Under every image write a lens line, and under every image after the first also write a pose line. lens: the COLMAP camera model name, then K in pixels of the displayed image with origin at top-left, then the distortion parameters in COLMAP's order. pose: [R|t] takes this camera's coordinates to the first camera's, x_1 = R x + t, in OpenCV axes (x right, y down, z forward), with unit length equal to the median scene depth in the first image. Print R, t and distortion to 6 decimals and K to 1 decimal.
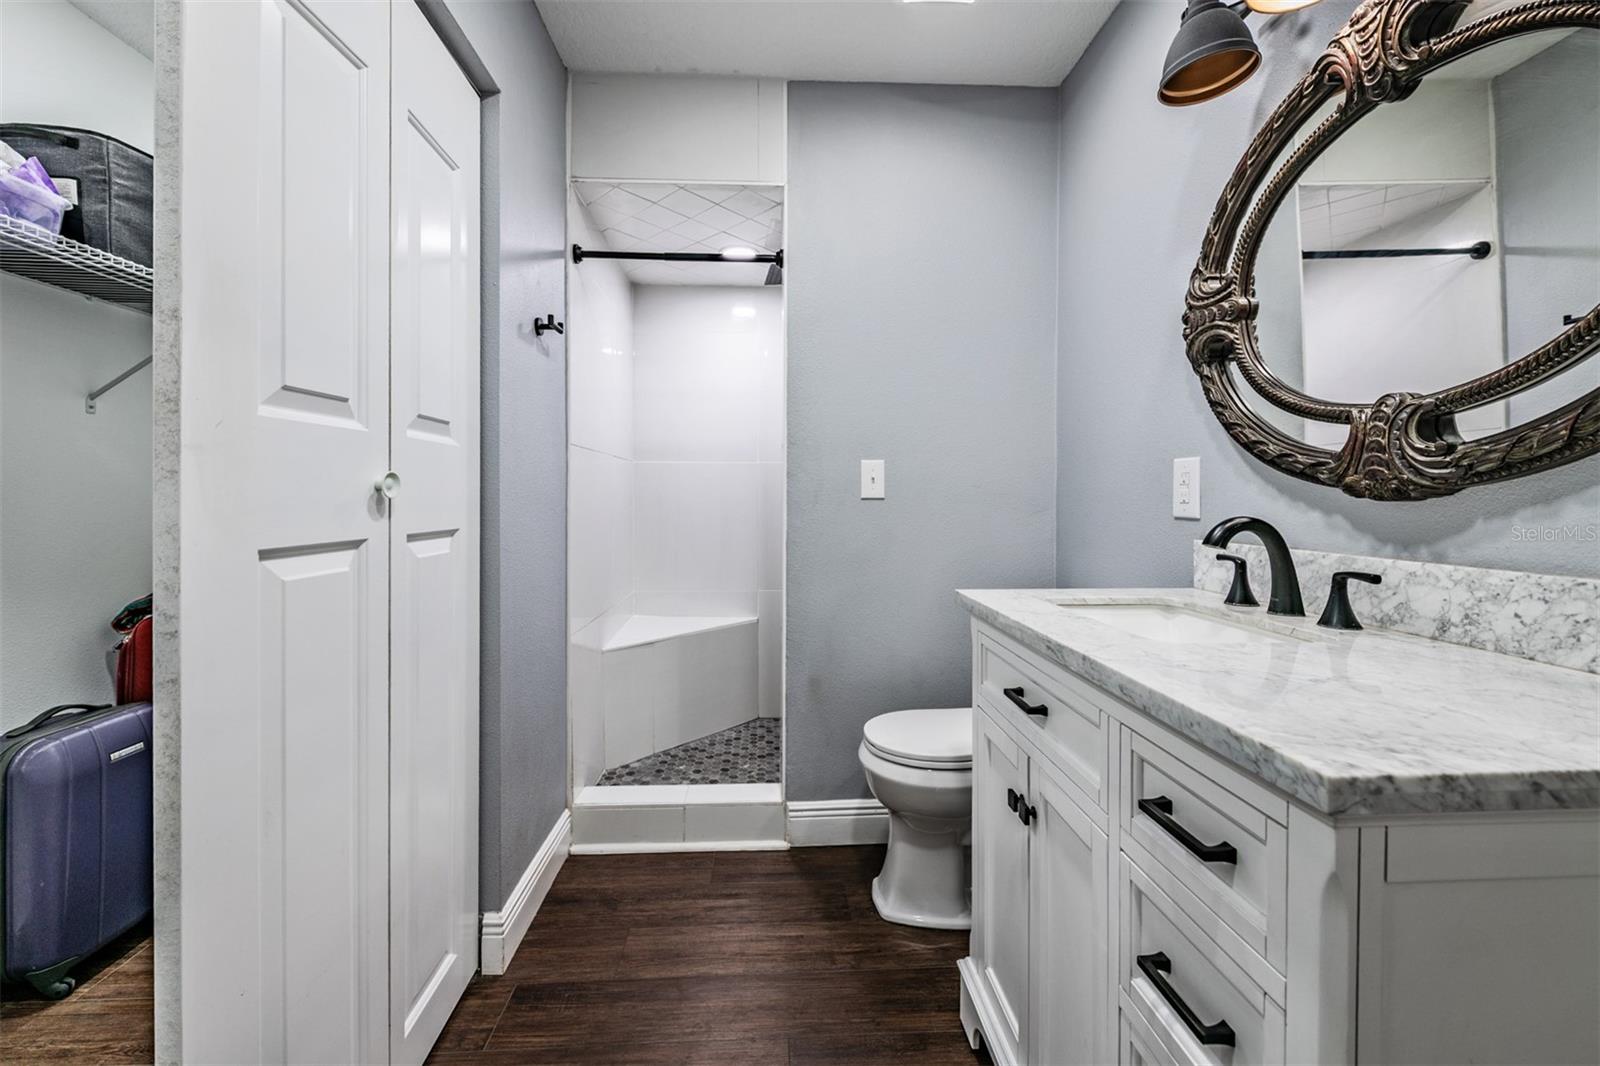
lens RADIAL K [[641.1, 0, 756.8], [0, 641.1, 501.6], [0, 0, 1]] dist [-0.008234, -0.002187]
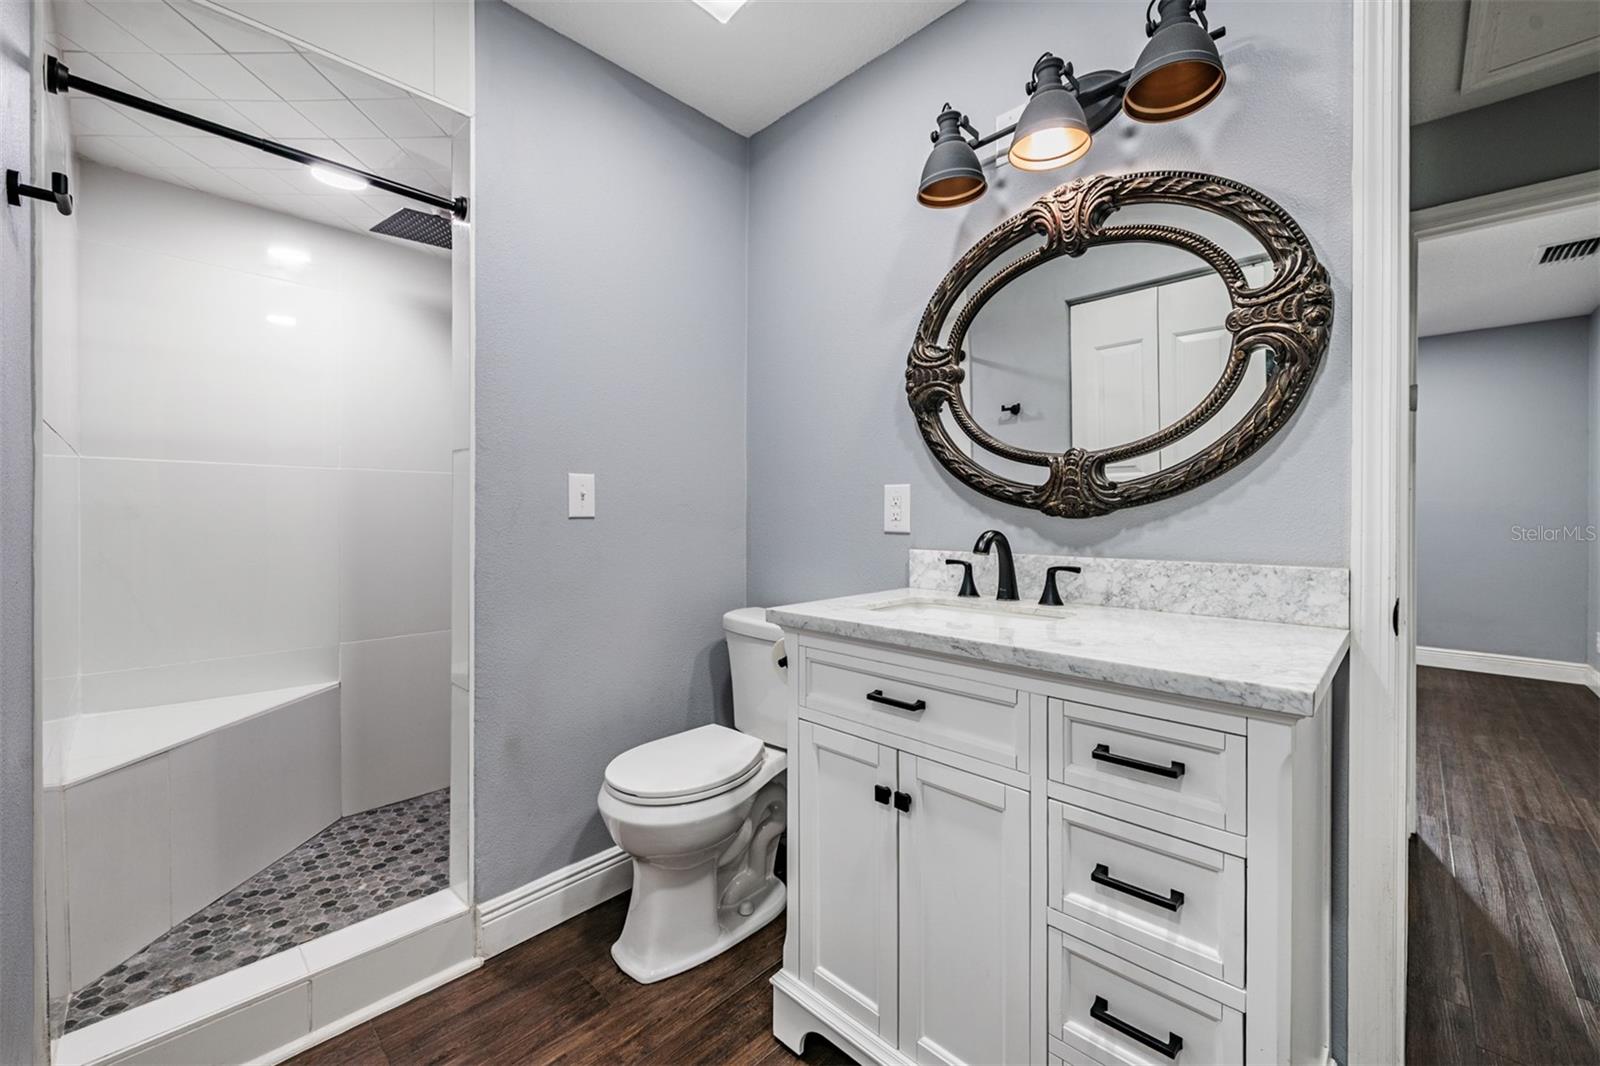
lens RADIAL K [[641.1, 0, 796.2], [0, 641.1, 520.7], [0, 0, 1]] dist [-0.008234, -0.002187]
pose [[0.689264, -0.007252, 0.724474, -0.420984], [0.006597, 0.999971, 0.003734, -0.004137], [-0.724480, 0.002206, 0.689292, 0.308003]]
